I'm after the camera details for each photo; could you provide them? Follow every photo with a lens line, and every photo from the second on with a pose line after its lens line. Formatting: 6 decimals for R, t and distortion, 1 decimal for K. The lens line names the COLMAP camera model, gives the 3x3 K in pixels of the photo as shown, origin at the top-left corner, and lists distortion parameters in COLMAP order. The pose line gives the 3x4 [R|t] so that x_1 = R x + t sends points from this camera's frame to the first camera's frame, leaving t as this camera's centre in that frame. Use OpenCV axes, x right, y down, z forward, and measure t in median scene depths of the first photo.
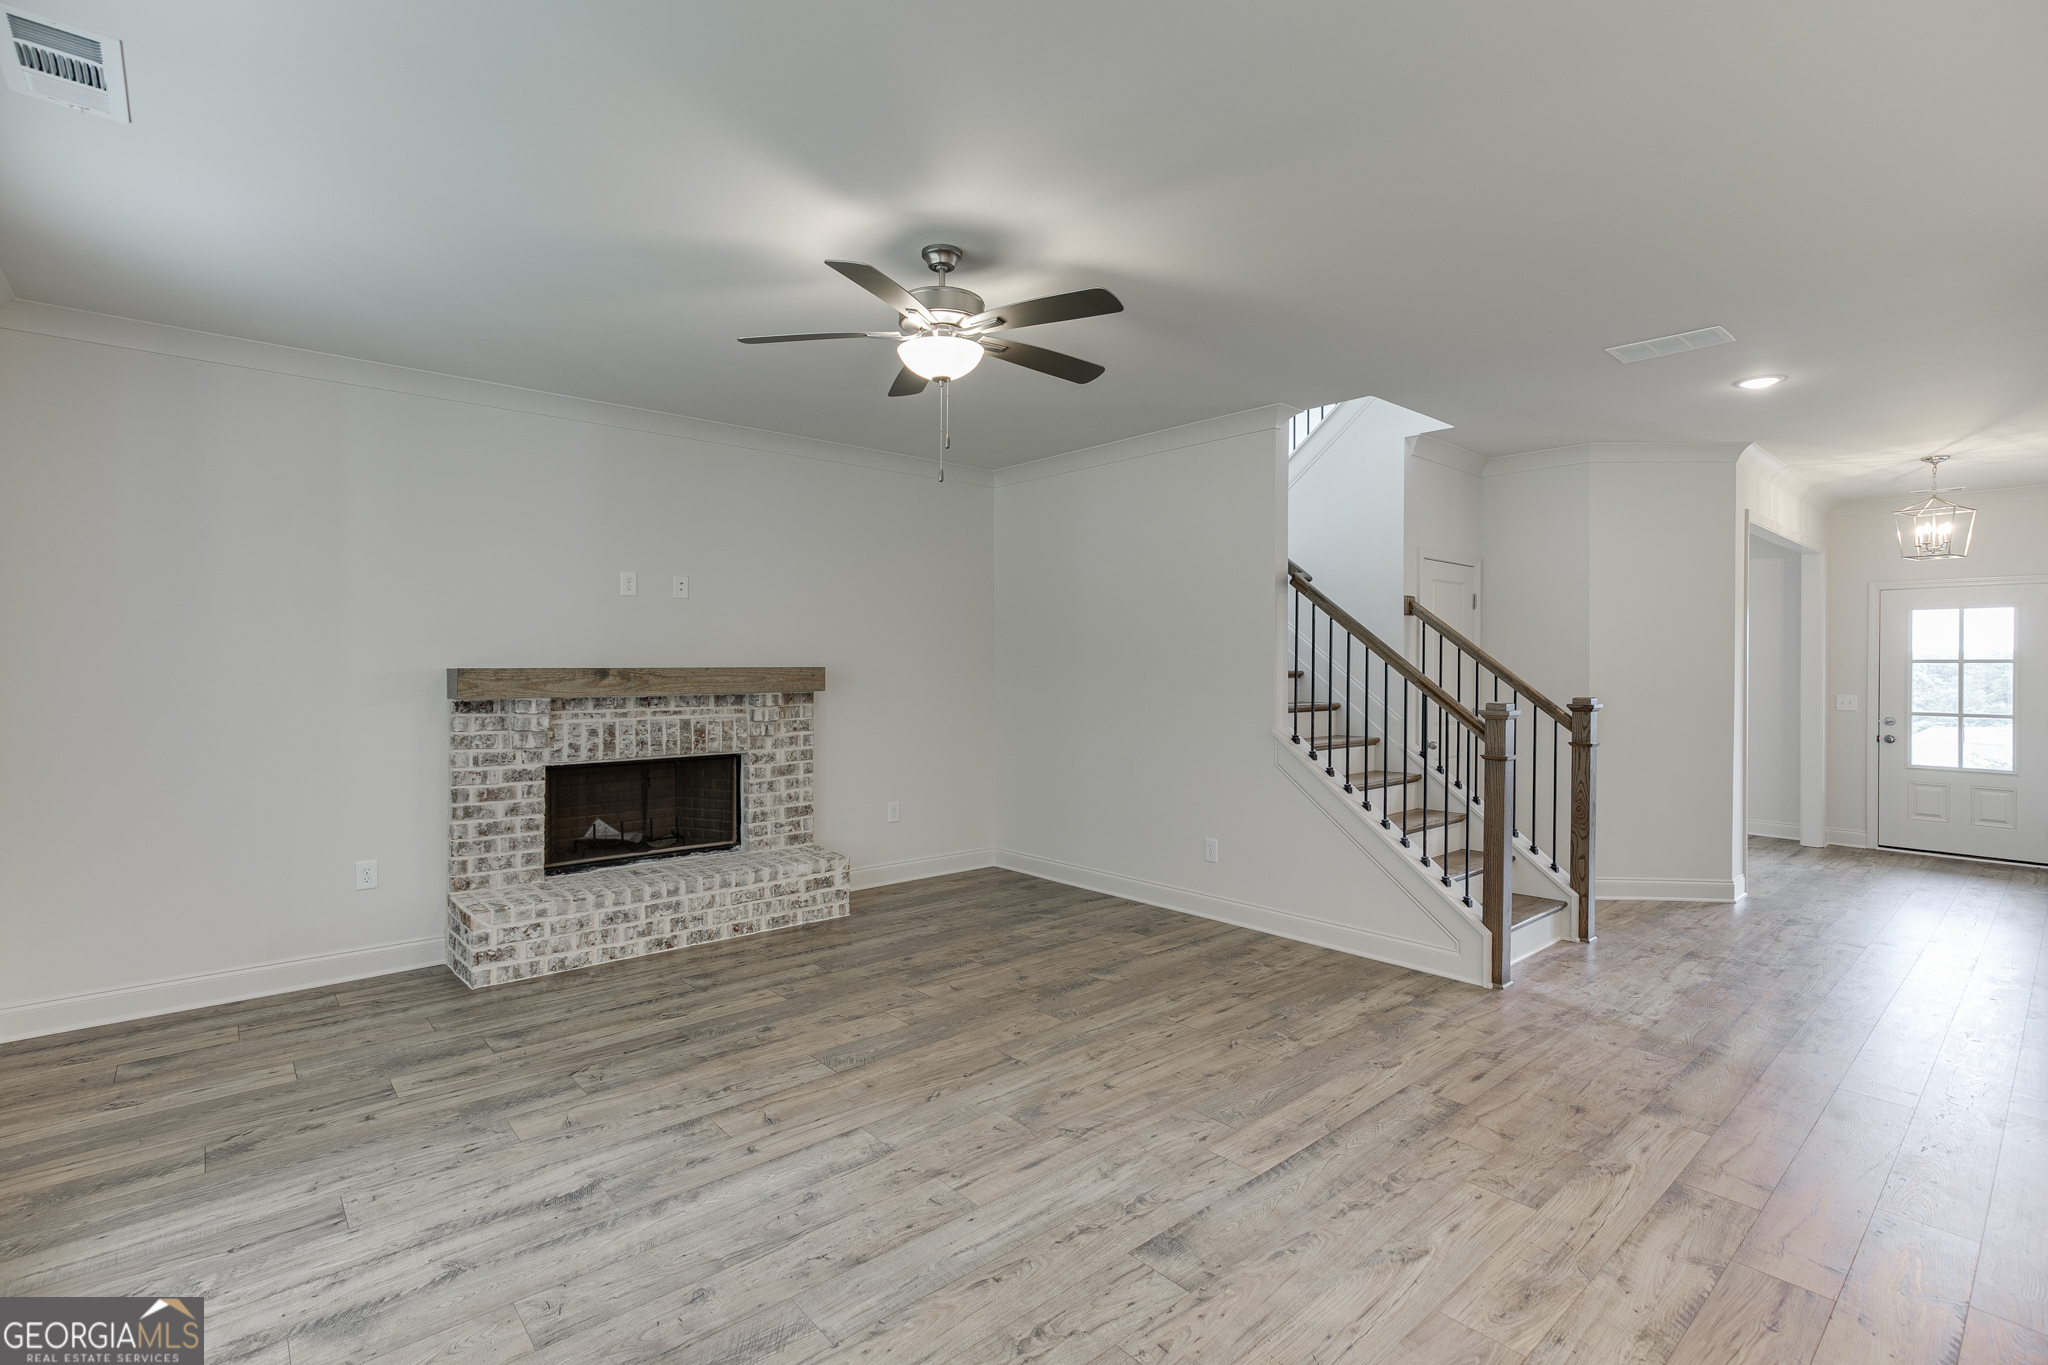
lens RADIAL K [[963.7, 0, 1030.6], [0, 963.7, 673.8], [0, 0, 1]] dist [-0.004094, 0.002834]
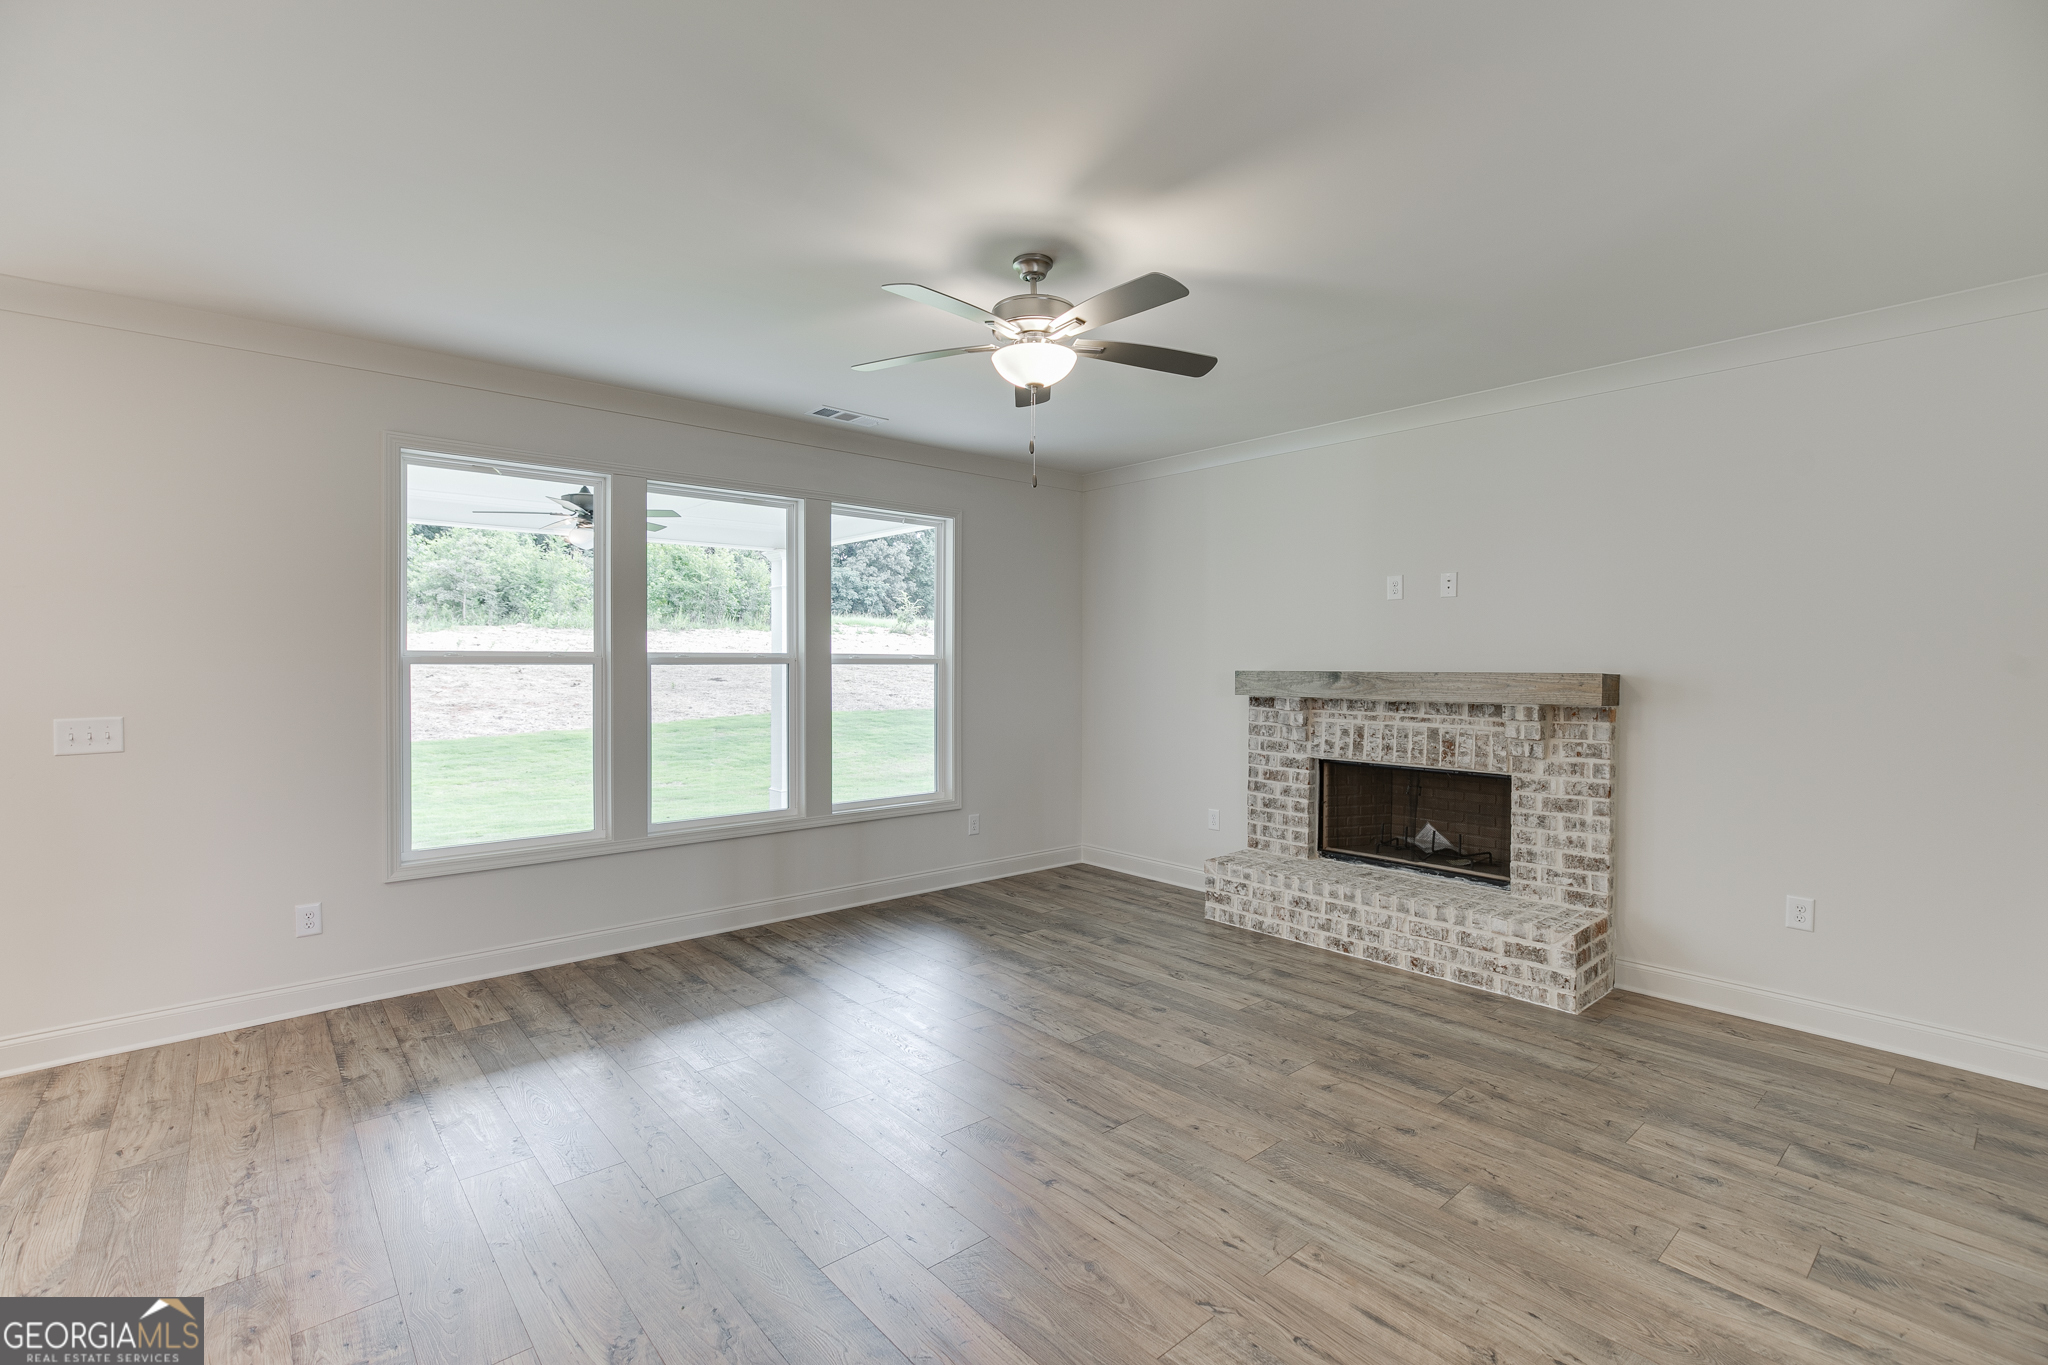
lens RADIAL K [[936.2, 0, 1016.2], [0, 936.2, 676.9], [0, 0, 1]] dist [-0.009558, 0.005193]
pose [[-0.017017, 0.013327, -0.999766, 0.644499], [-0.015047, 0.999795, 0.013584, -0.009479], [0.999742, 0.015275, -0.016813, 0.723704]]
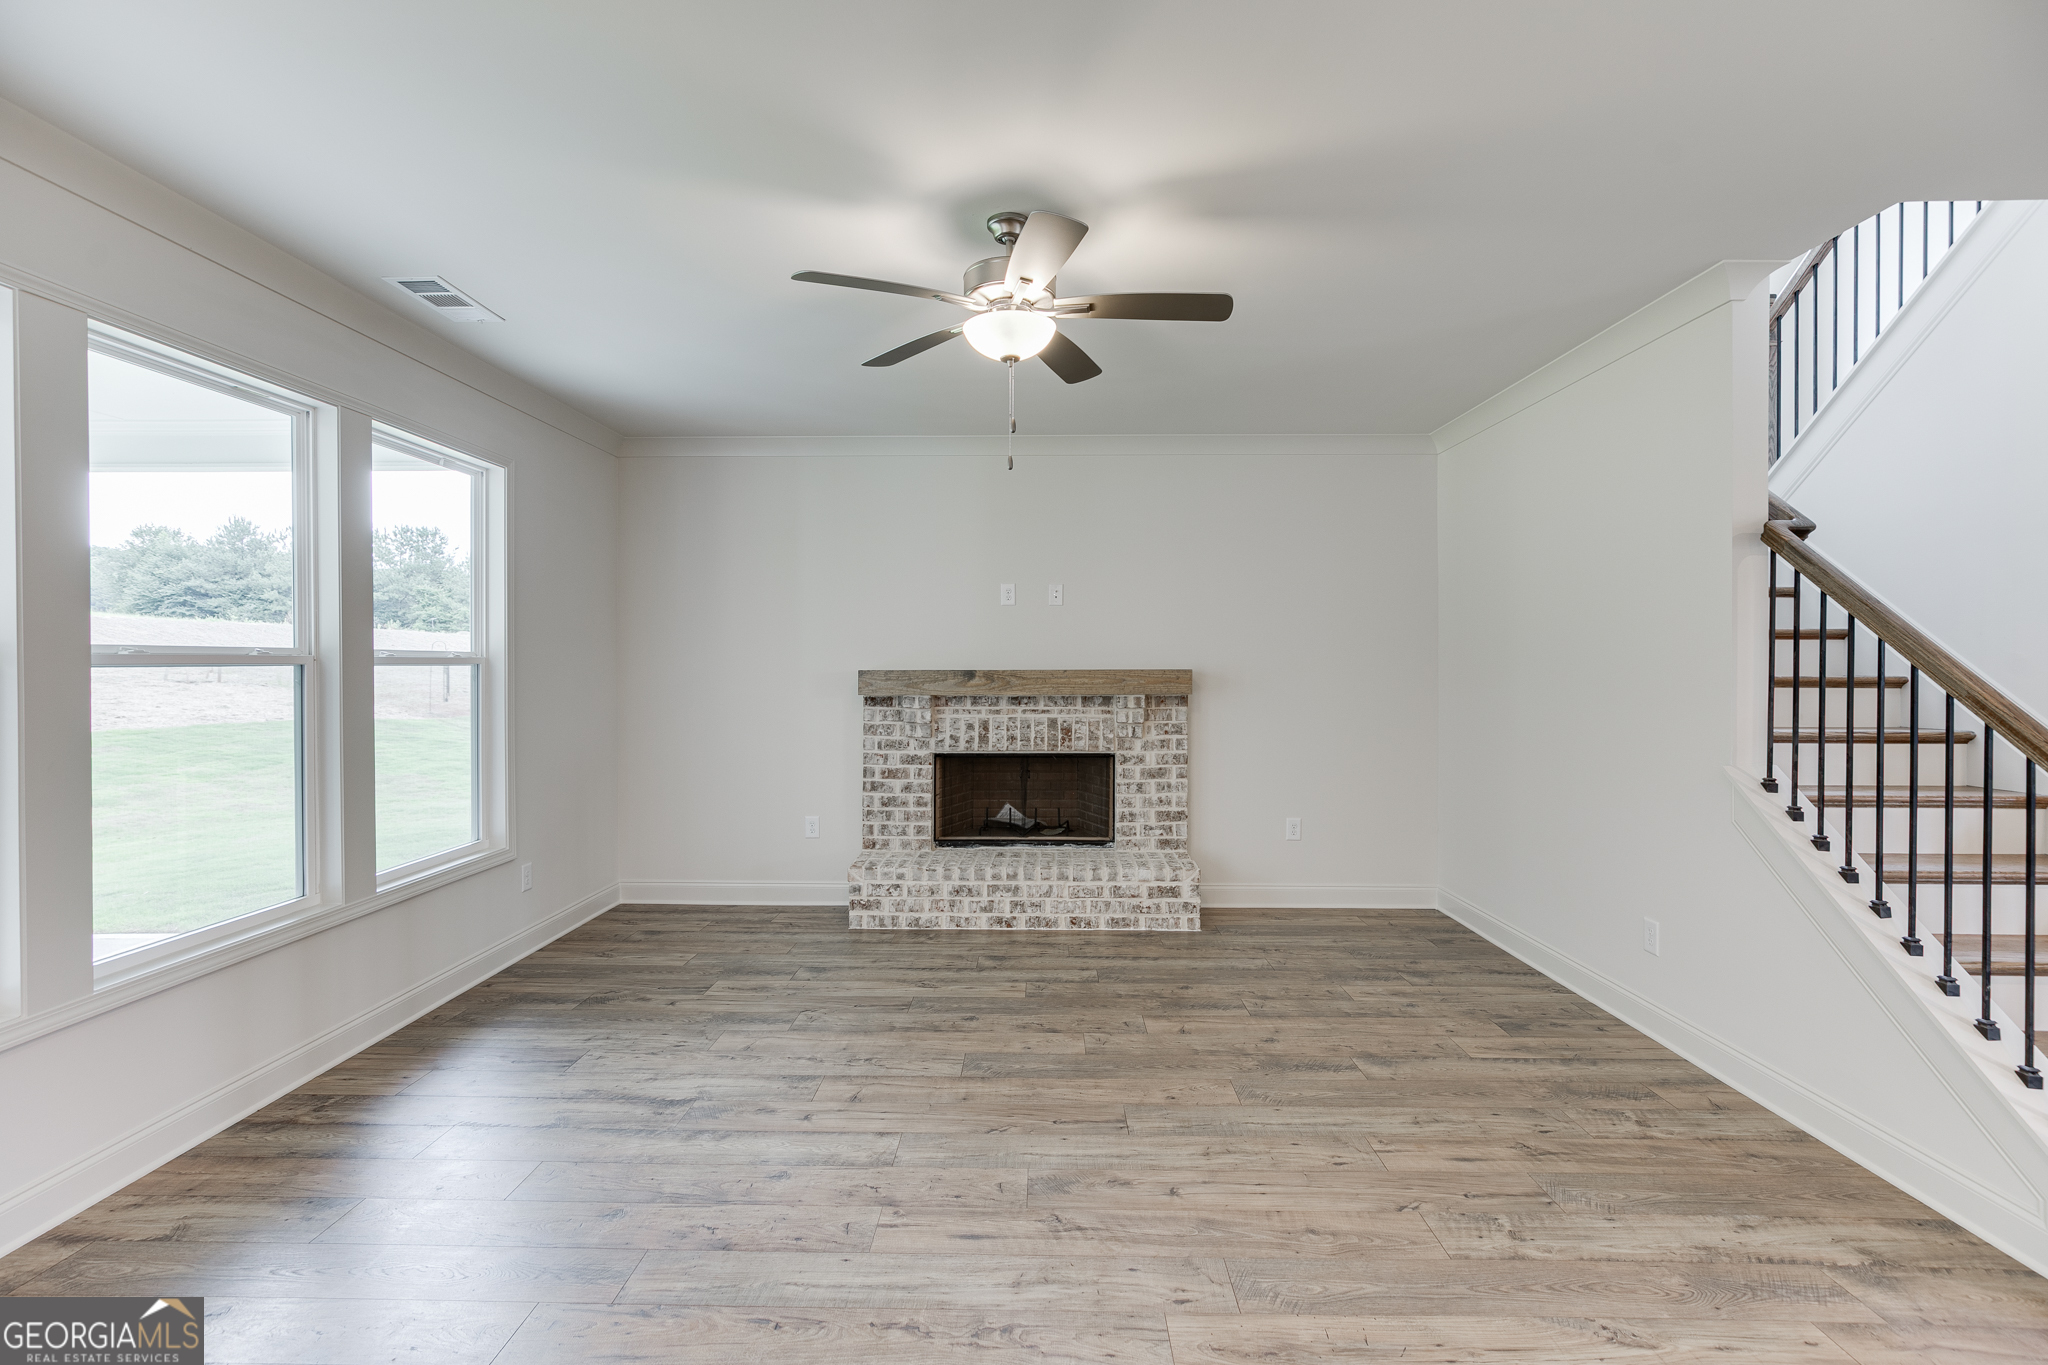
lens RADIAL K [[936.2, 0, 1022.3], [0, 936.2, 675.7], [0, 0, 1]] dist [-0.009558, 0.005193]
pose [[0.733910, 0.006435, -0.679217, 0.380575], [-0.006313, 0.999977, 0.002653, -0.002687], [0.679218, 0.002341, 0.733933, 0.252460]]
